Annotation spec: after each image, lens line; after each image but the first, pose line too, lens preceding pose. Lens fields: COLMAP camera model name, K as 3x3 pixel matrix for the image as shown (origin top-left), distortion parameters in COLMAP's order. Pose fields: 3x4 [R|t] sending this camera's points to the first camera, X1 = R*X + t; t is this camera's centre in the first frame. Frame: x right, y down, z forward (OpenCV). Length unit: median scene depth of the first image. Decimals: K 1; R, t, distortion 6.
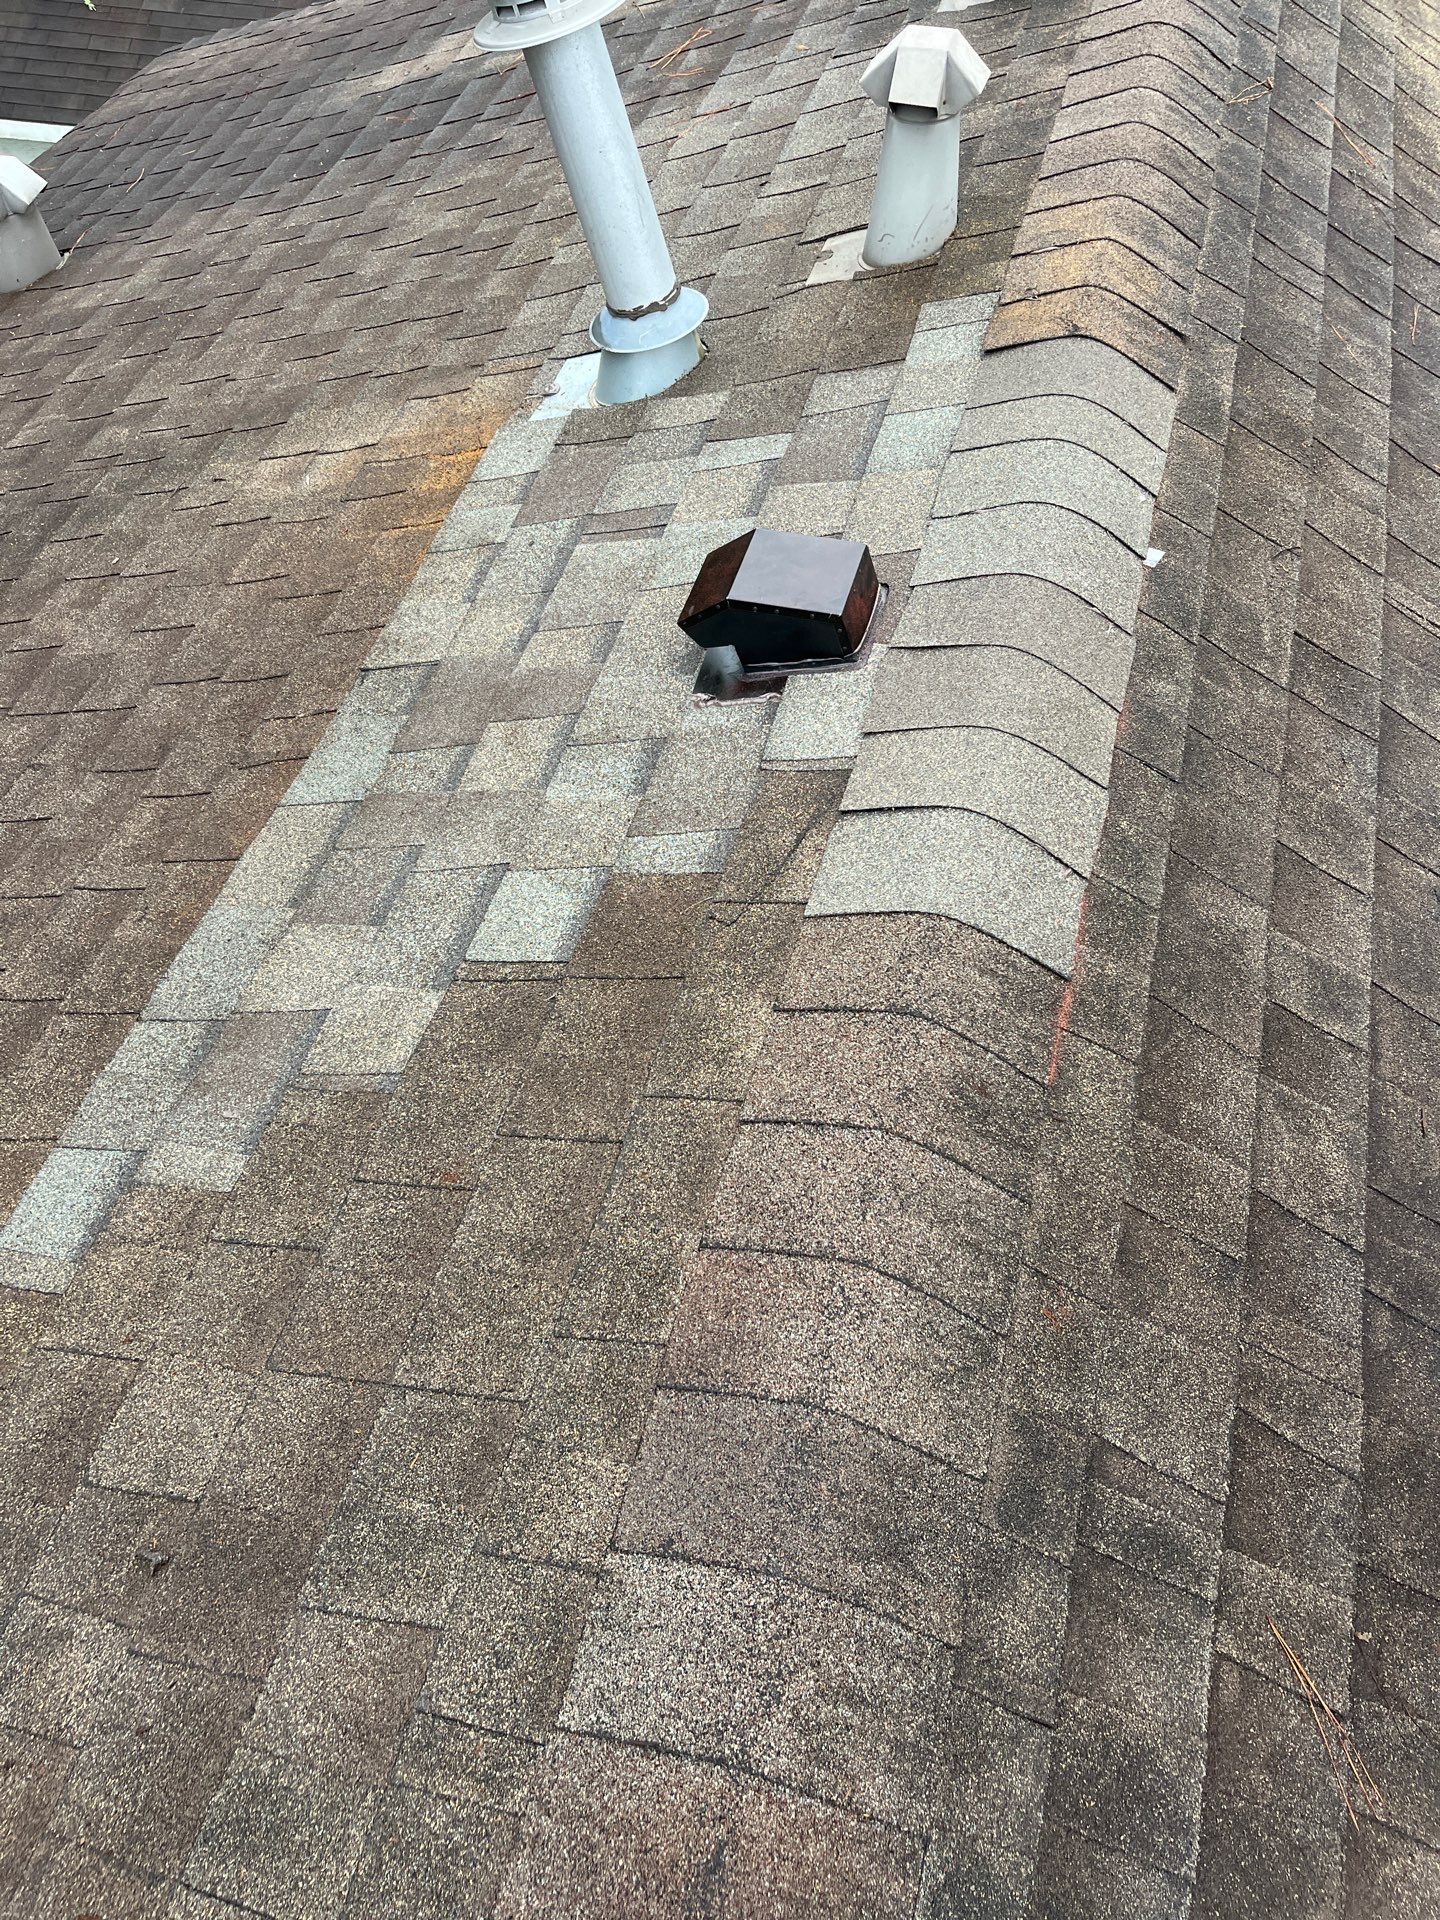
lens RADIAL K [[1467.3, 0, 724.0], [0, 1467.3, 953.7], [0, 0, 1]] dist [0.069219, -0.099884]
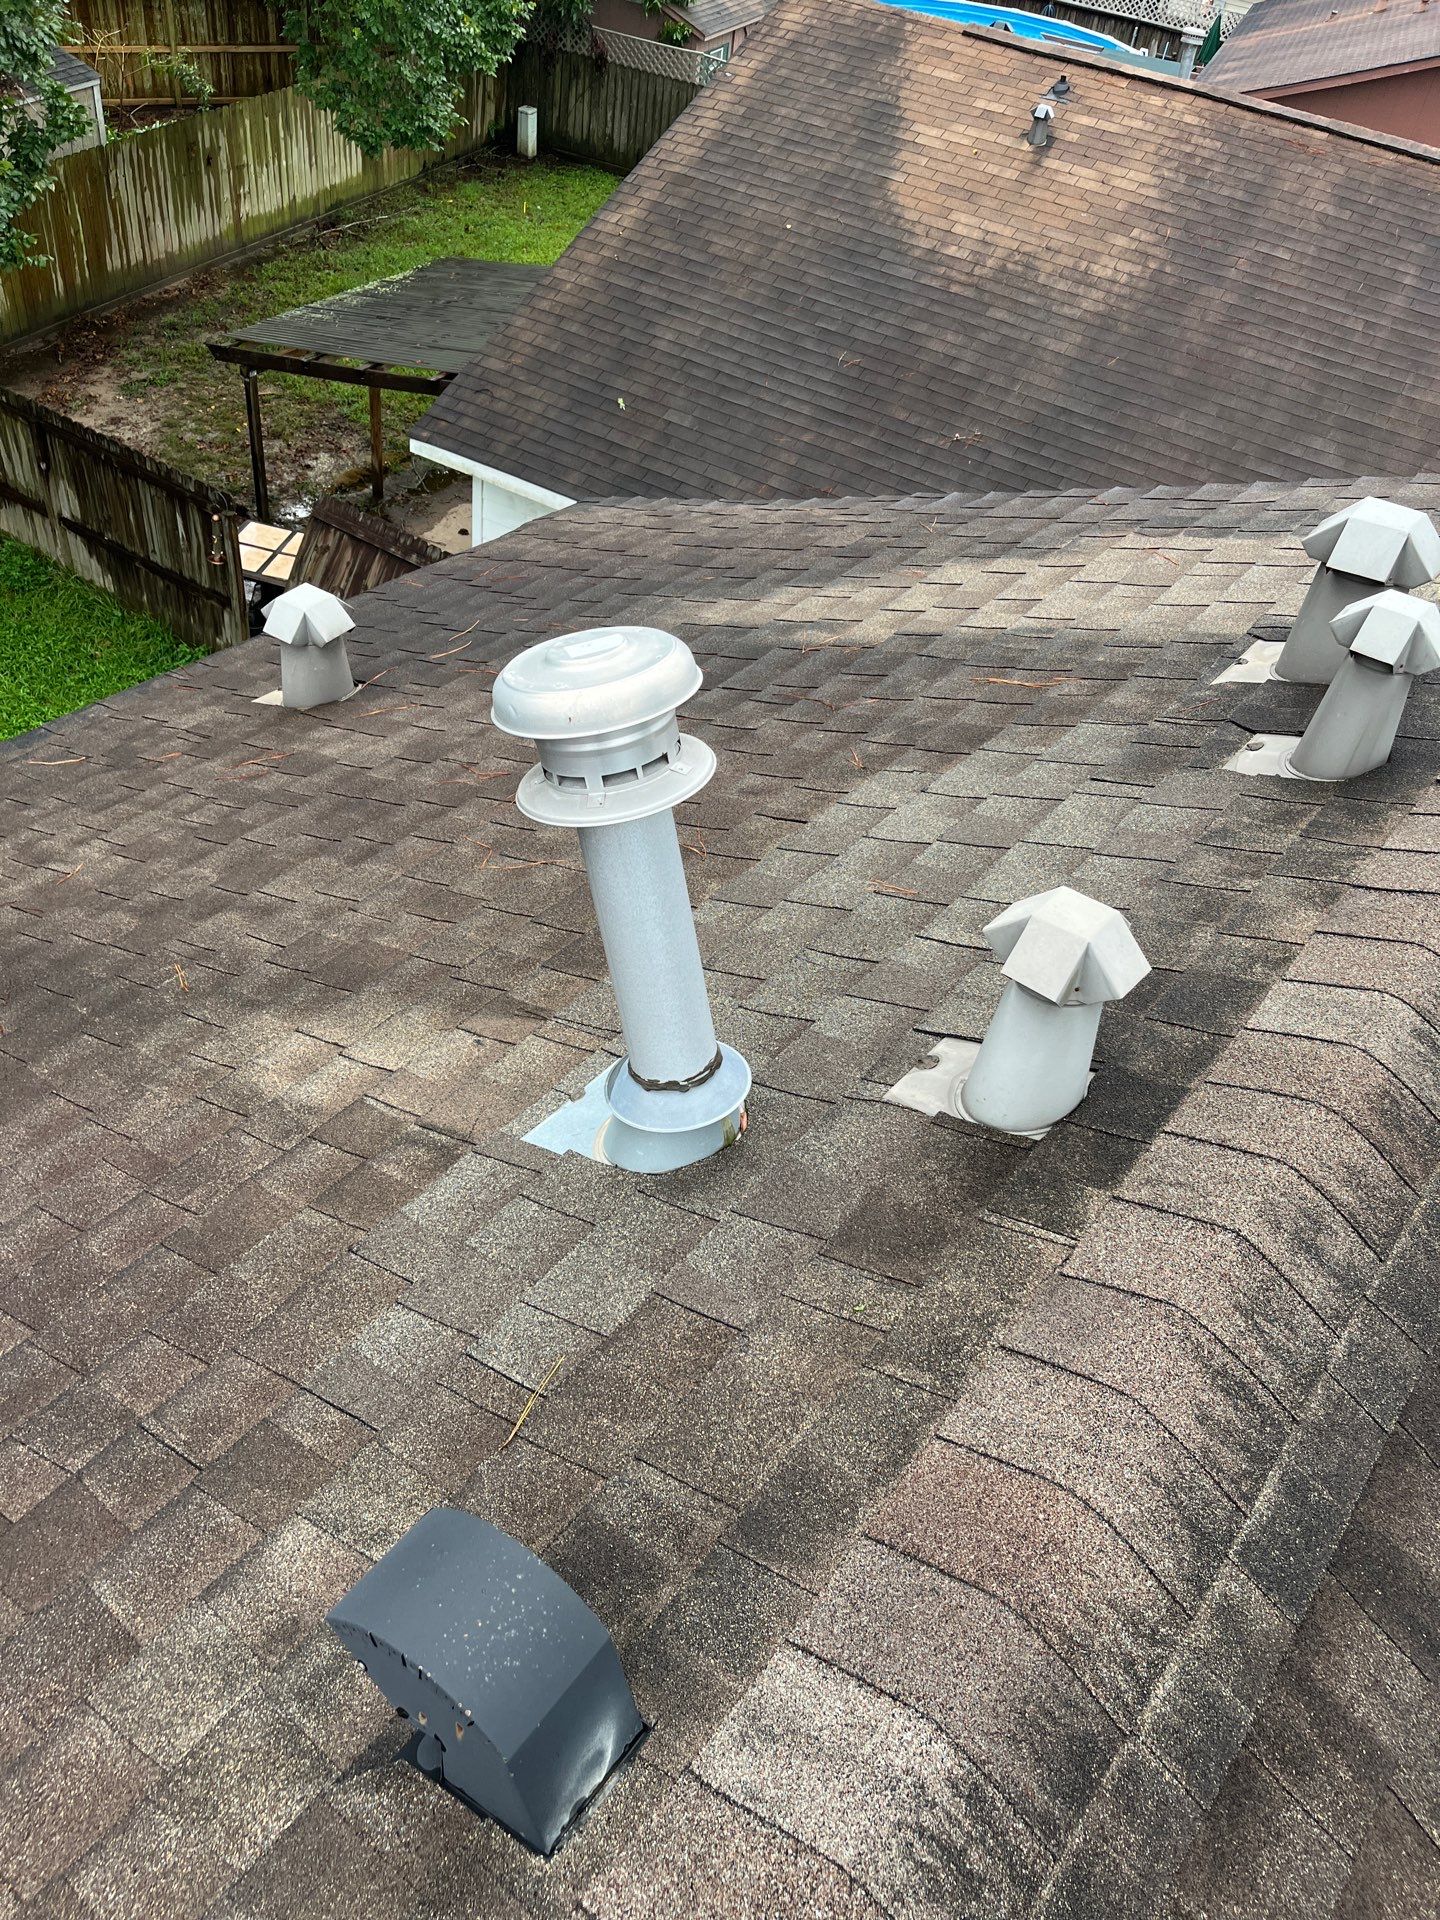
lens RADIAL K [[1467.3, 0, 717.6], [0, 1467.3, 972.6], [0, 0, 1]] dist [0.069219, -0.099884]
pose [[0.922049, 0.307925, -0.234539, 0.122671], [-0.351377, 0.920020, -0.173488, -0.303453], [0.162359, 0.242376, 0.956500, 0.178865]]
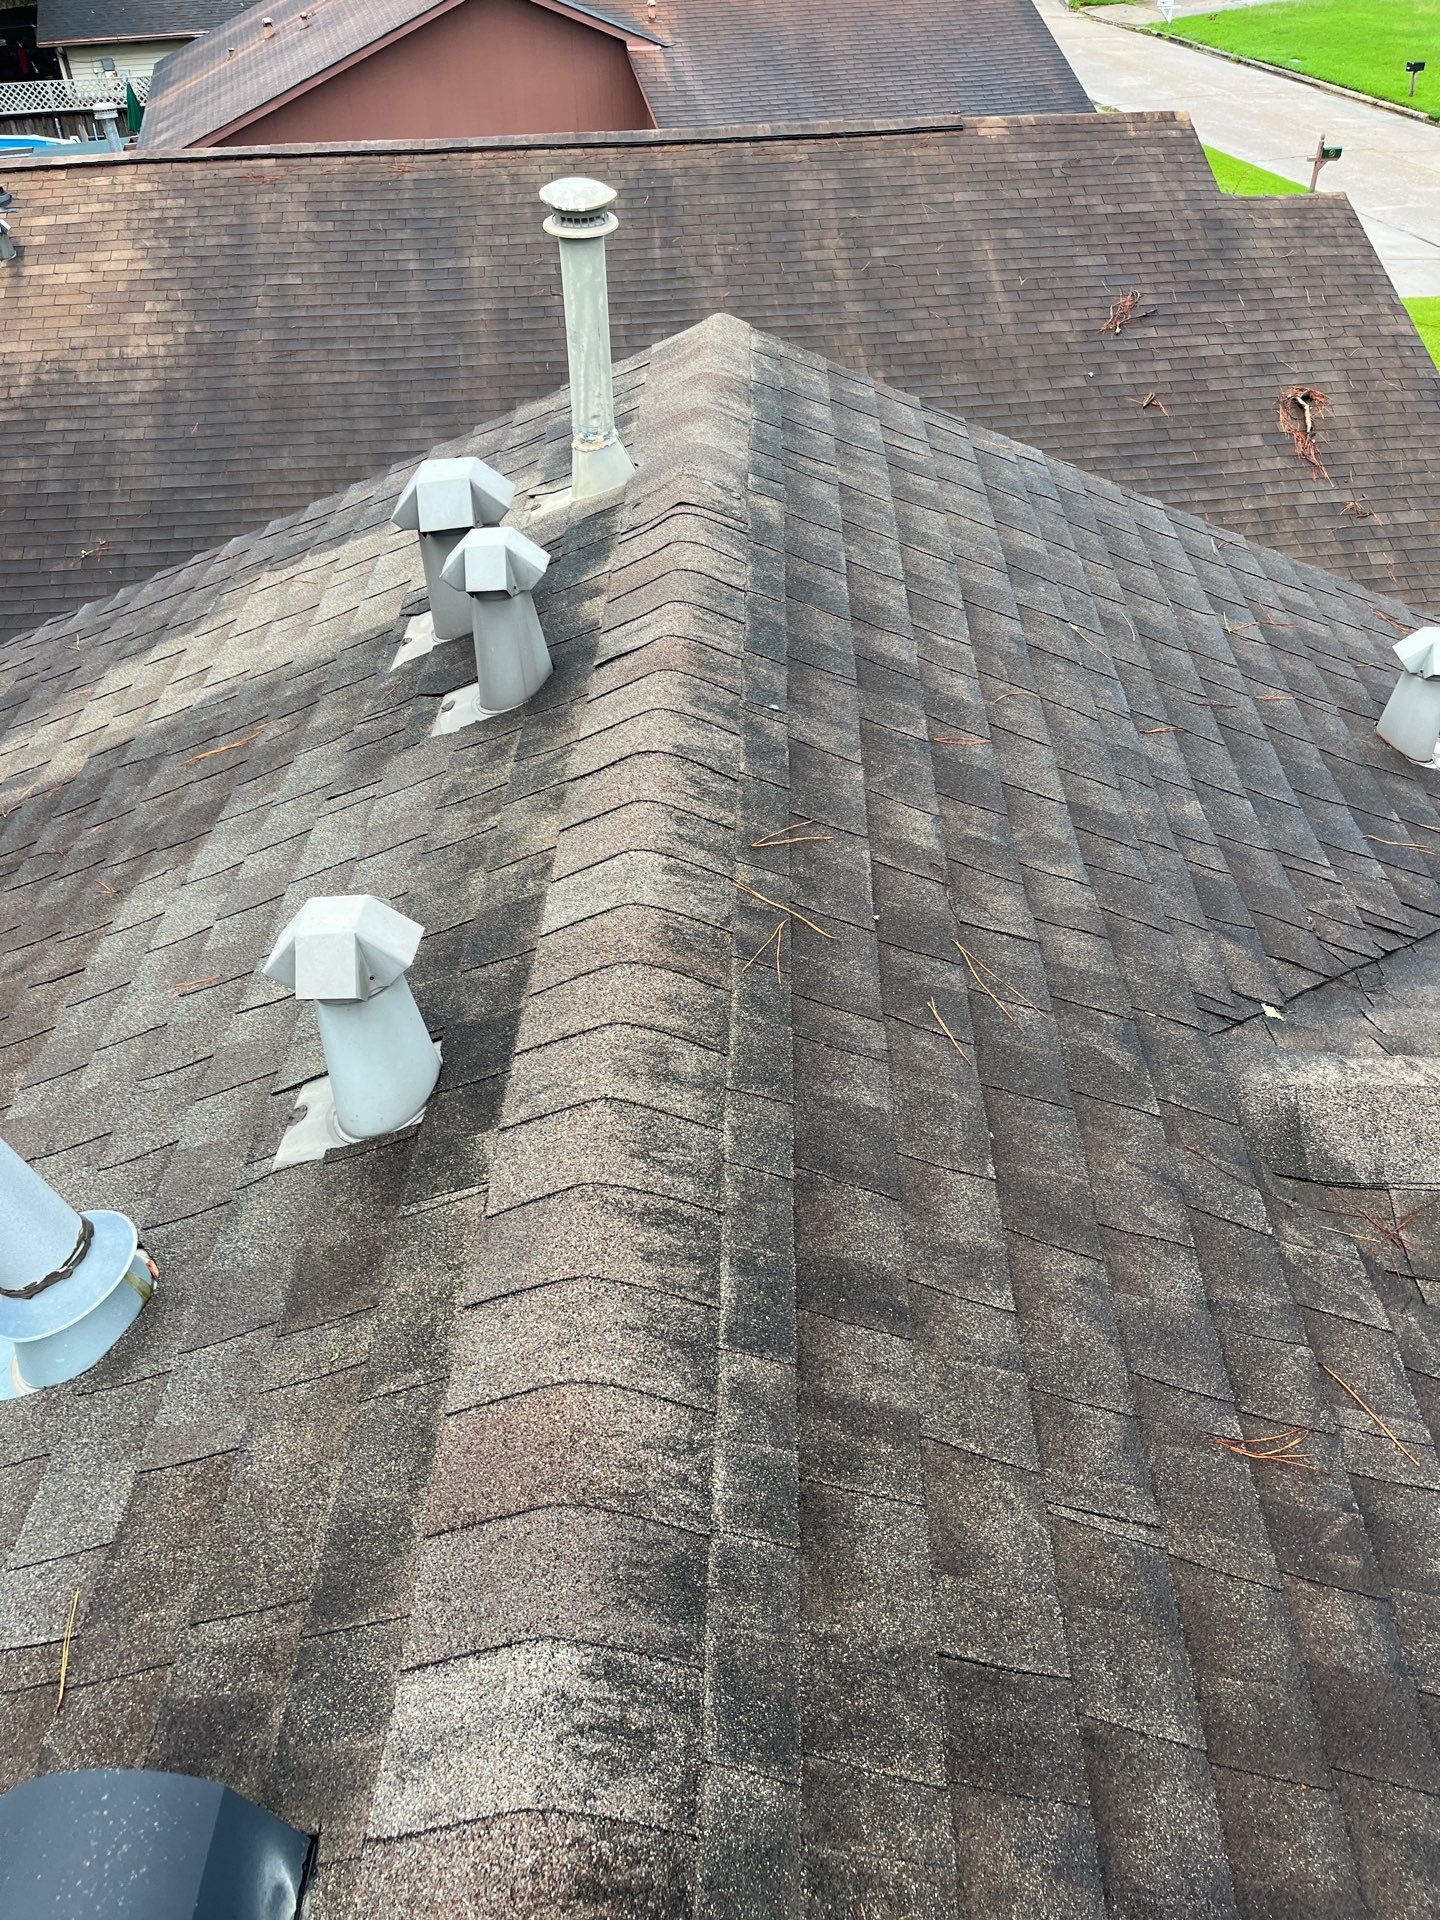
lens RADIAL K [[1467.3, 0, 740.4], [0, 1467.3, 968.7], [0, 0, 1]] dist [0.069219, -0.099884]
pose [[0.966585, -0.207465, 0.150573, 0.178885], [0.237605, 0.945540, -0.222482, -0.278871], [-0.096215, 0.250825, 0.963239, 0.157384]]
